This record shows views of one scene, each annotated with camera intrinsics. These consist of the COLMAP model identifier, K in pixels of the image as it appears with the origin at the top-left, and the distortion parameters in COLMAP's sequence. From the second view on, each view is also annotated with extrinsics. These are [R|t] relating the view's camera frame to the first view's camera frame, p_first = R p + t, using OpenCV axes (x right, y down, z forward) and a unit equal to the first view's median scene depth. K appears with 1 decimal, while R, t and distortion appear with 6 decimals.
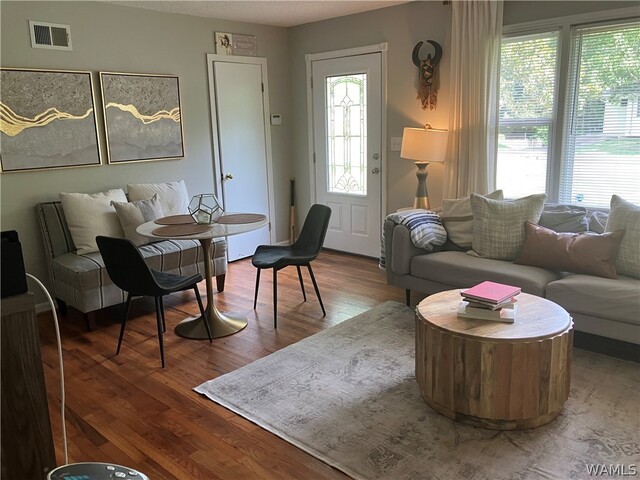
lens RADIAL K [[522.7, 0, 320.0], [0, 522.7, 240.0], [0, 0, 1]] dist [0.059013, -0.091845]
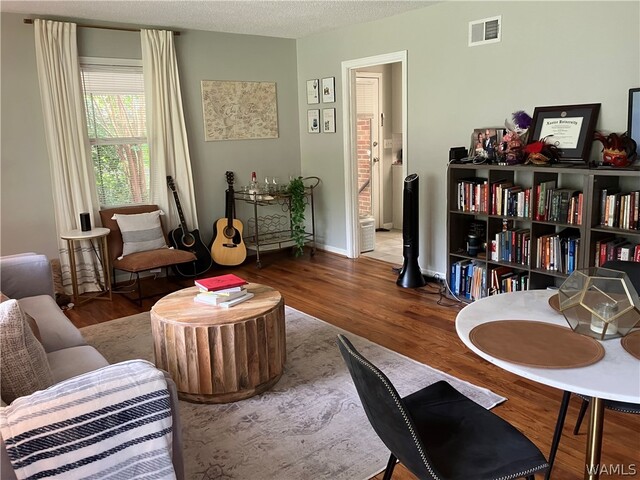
lens RADIAL K [[522.7, 0, 320.0], [0, 522.7, 240.0], [0, 0, 1]] dist [0.059013, -0.091845]
pose [[-0.987391, 0.033067, 0.154807, -0.064747], [0.093640, 0.910497, 0.402773, -0.377985], [-0.127633, 0.412191, -0.902113, 1.730877]]
